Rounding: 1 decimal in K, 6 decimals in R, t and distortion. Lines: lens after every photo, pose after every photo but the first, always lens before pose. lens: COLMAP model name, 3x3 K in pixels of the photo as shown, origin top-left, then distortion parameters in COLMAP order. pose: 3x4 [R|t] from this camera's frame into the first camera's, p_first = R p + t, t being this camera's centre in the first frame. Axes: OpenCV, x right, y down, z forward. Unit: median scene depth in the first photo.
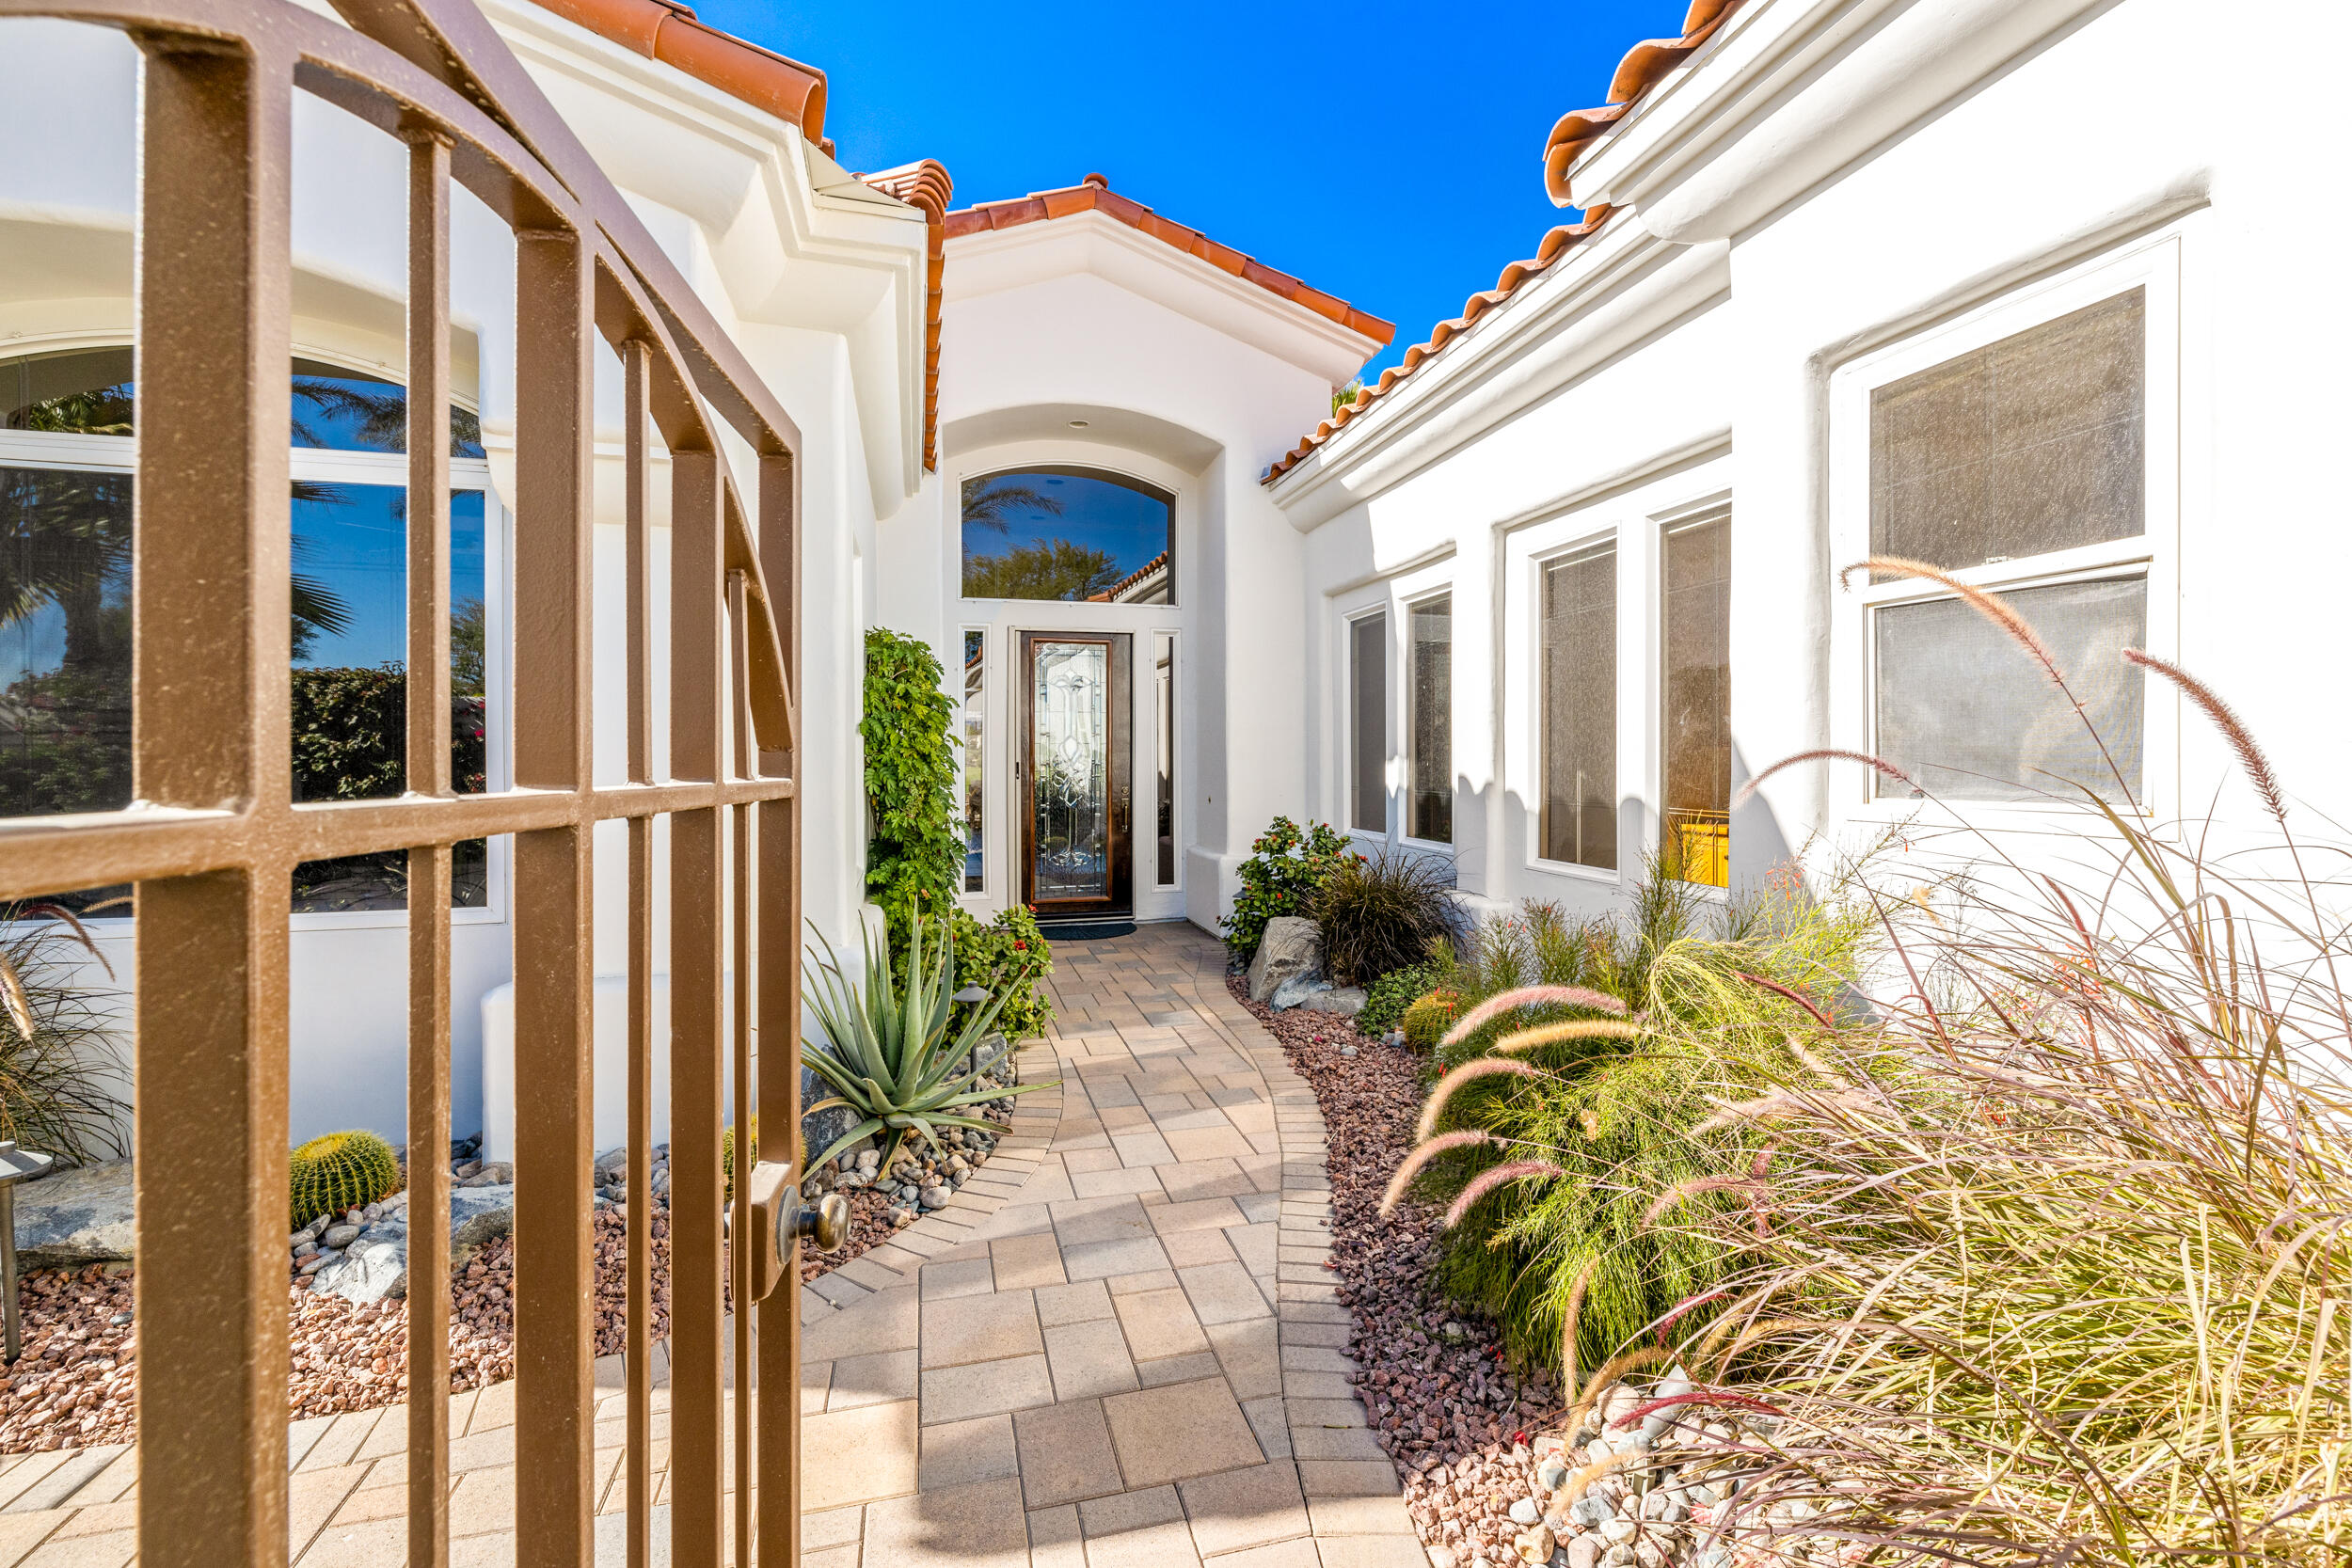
lens RADIAL K [[1020.2, 0, 1186.2], [0, 1020.2, 766.3], [0, 0, 1]] dist [-0.018782, 0.001120]
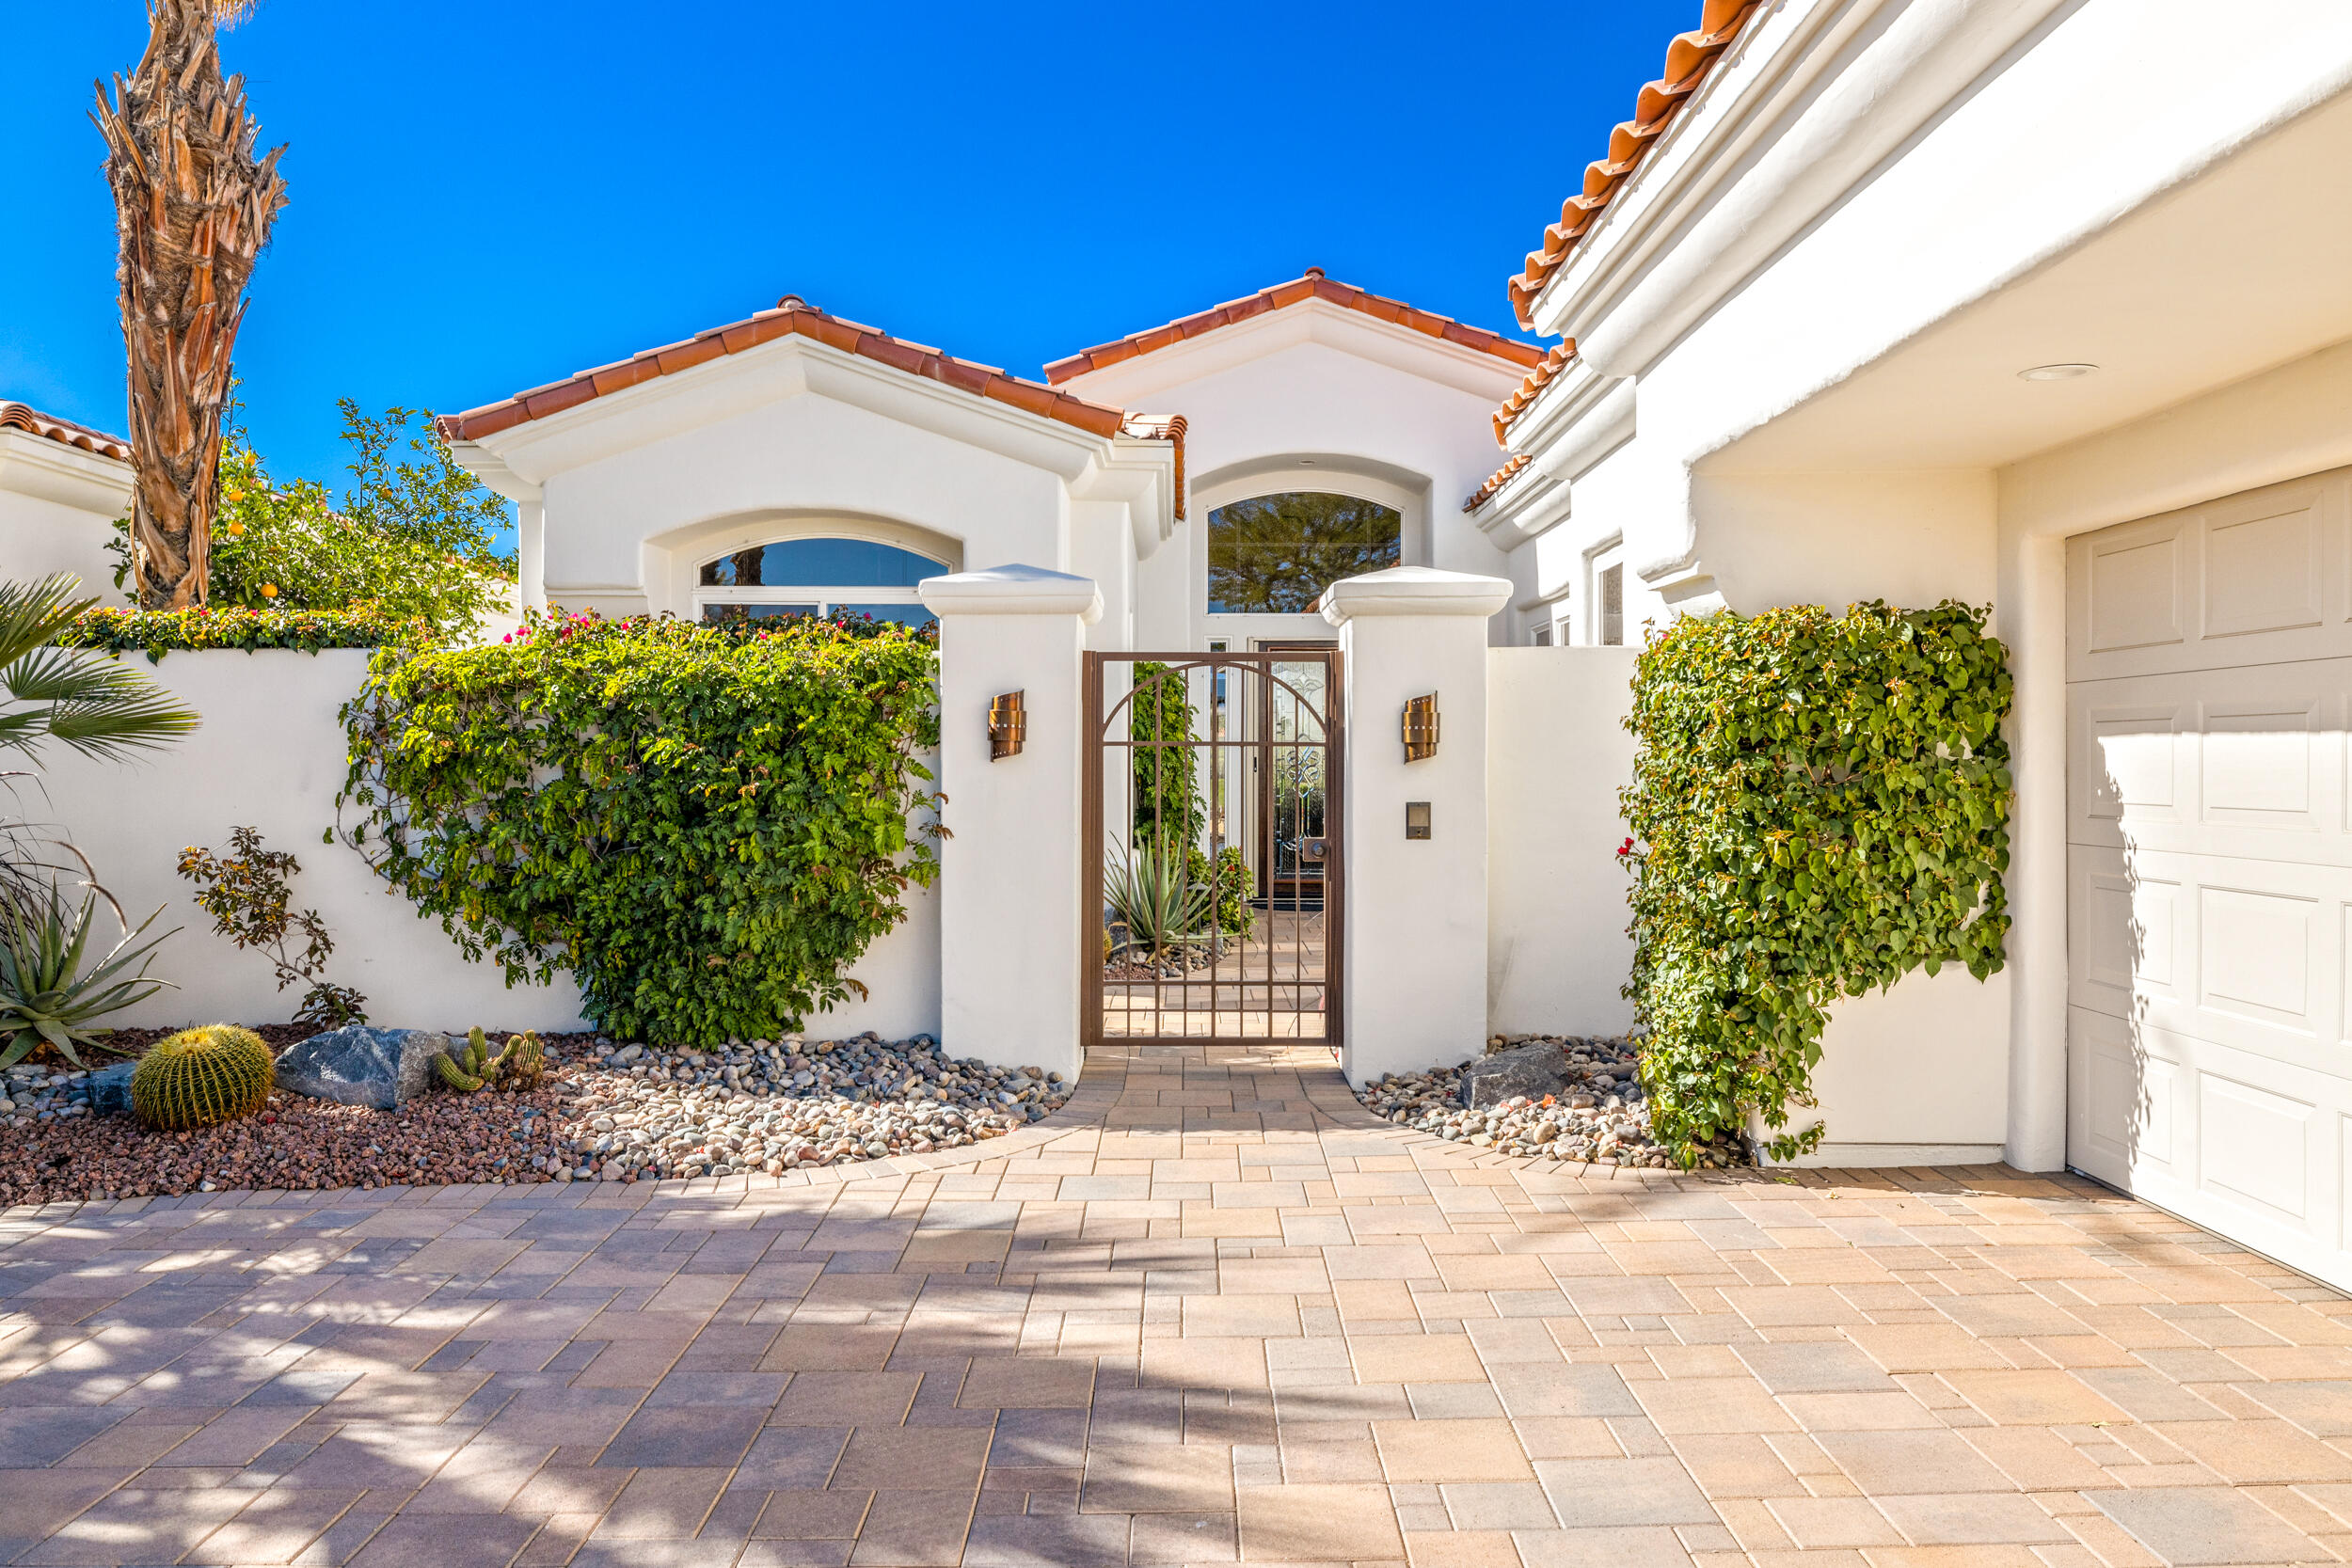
lens RADIAL K [[1642.6, 0, 1174.5], [0, 1642.6, 776.4], [0, 0, 1]] dist [-0.002531, 0.000033]
pose [[0.967269, 0.005678, -0.253691, 0.258260], [-0.006642, 0.999974, -0.002943, 0.027717], [0.253668, 0.004531, 0.967281, -0.962202]]
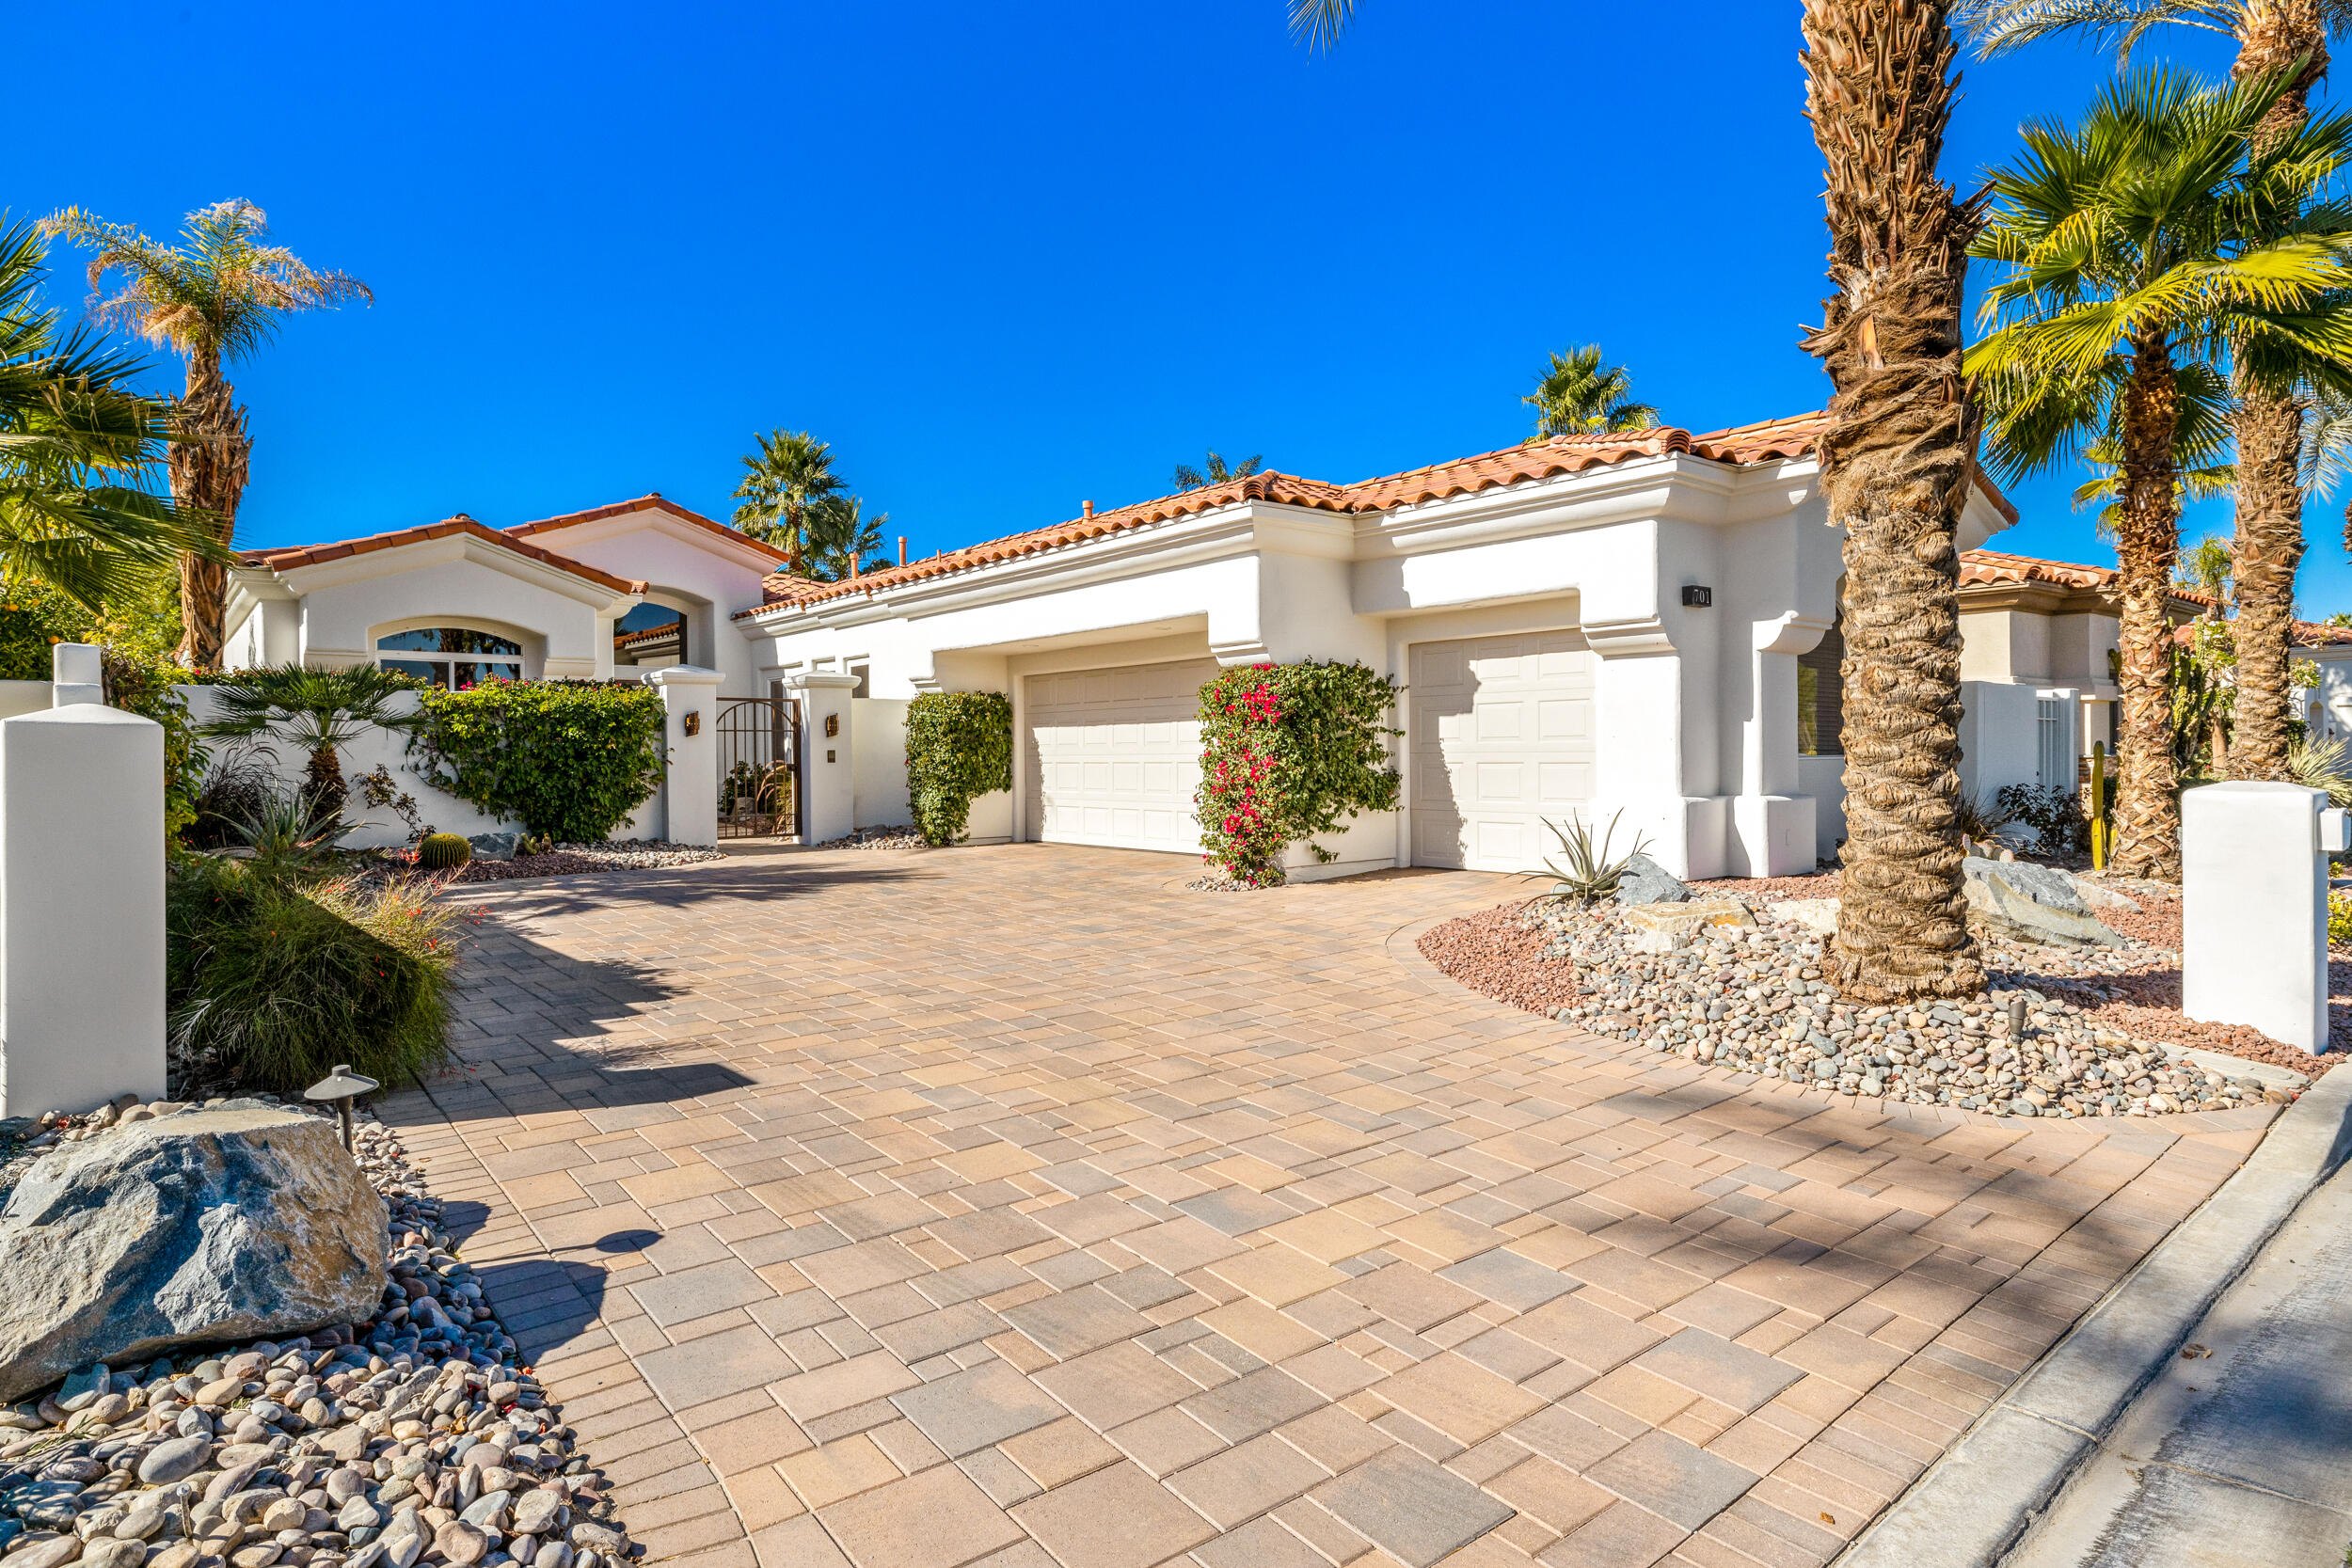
lens RADIAL K [[1222.7, 0, 1170.8], [0, 1222.7, 765.7], [0, 0, 1]] dist [-0.001006, 0.000086]
pose [[0.909000, -0.011336, 0.416643, -0.200803], [0.011805, 0.999929, 0.001449, 0.070406], [-0.416629, 0.003602, 0.909069, -2.196288]]
